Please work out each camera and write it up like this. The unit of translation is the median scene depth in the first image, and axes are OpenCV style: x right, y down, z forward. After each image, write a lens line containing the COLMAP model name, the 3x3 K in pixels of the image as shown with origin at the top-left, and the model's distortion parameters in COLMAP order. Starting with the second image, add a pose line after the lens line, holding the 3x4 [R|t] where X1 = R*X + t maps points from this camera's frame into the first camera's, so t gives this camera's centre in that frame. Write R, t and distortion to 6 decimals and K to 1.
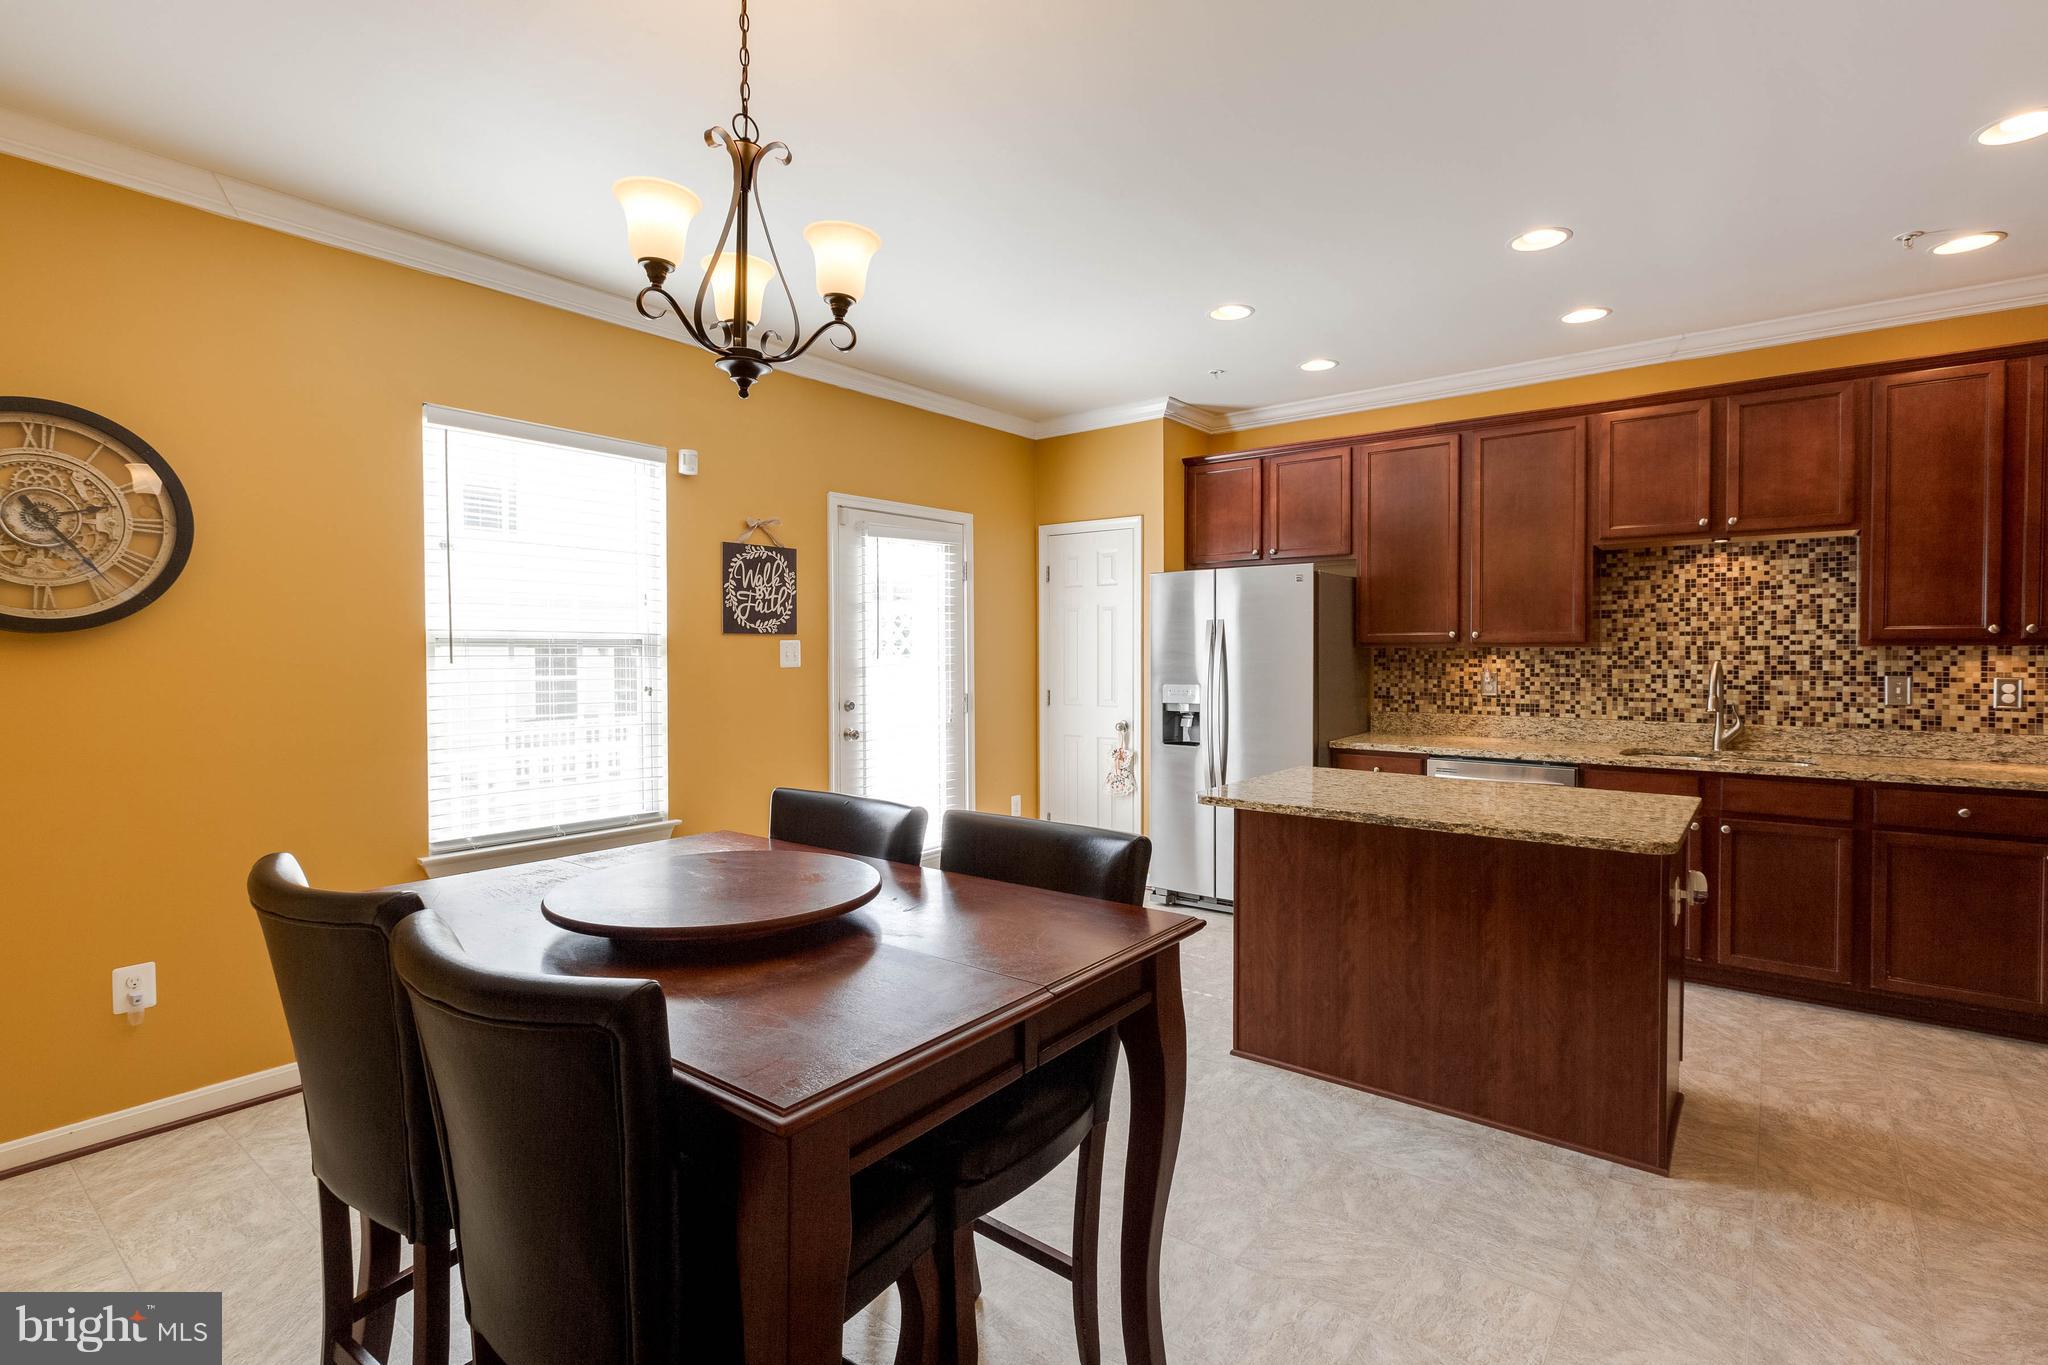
lens RADIAL K [[961.5, 0, 1021.6], [0, 961.5, 669.0], [0, 0, 1]] dist [-0.005901, -0.000270]
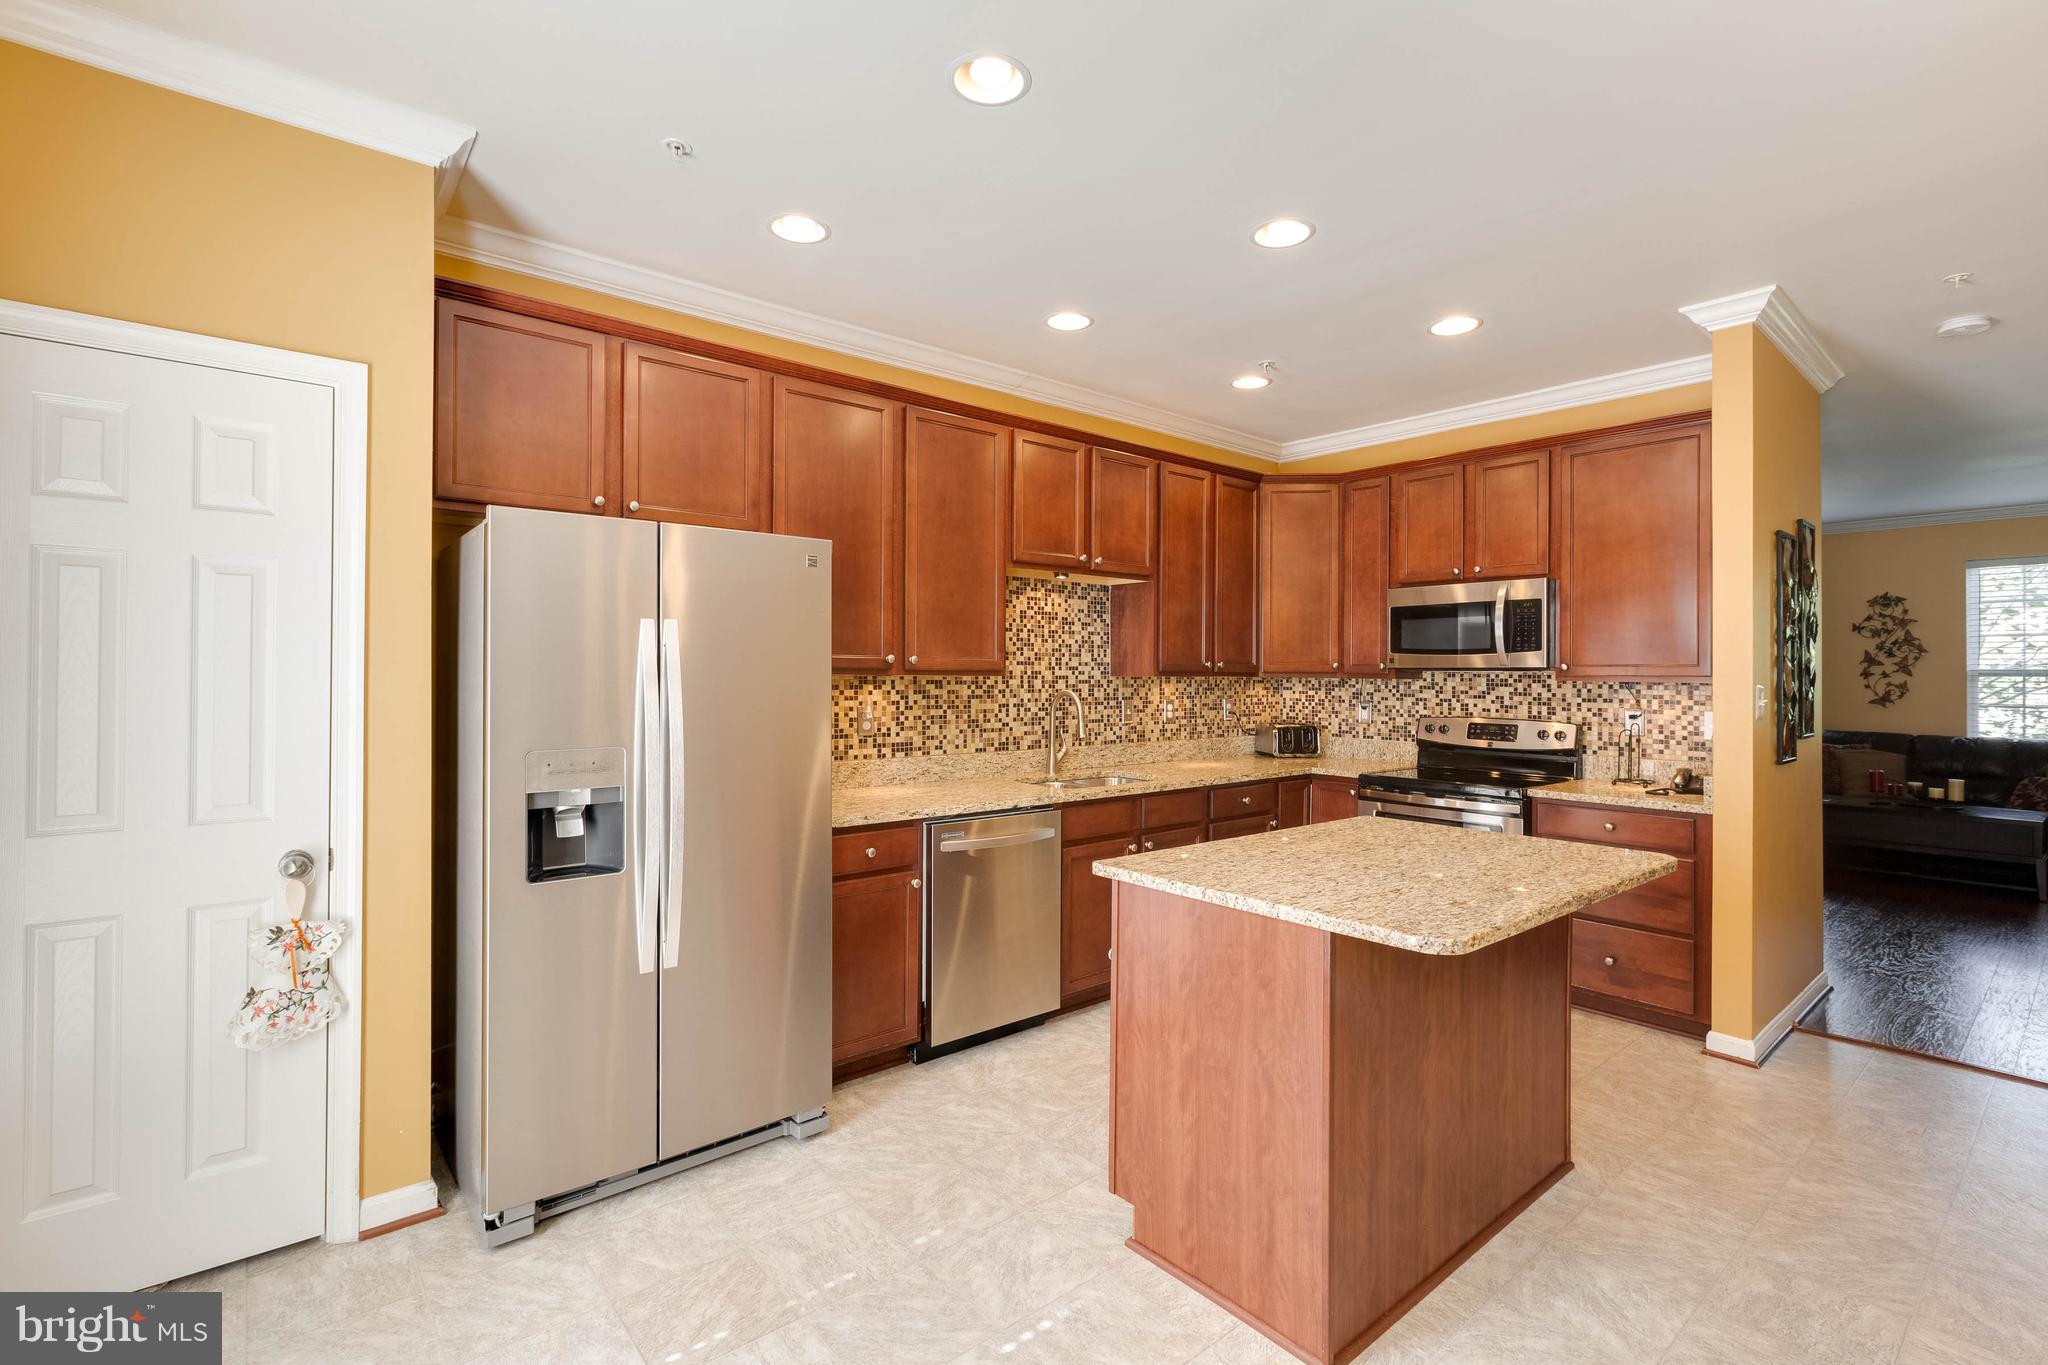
lens RADIAL K [[929.7, 0, 1028.1], [0, 929.7, 669.0], [0, 0, 1]] dist [-0.001786, -0.000290]
pose [[0.200630, 0.011743, 0.979597, -0.291280], [0.016007, 0.999755, -0.015263, -0.016151], [-0.979536, 0.018743, 0.200393, 0.830266]]
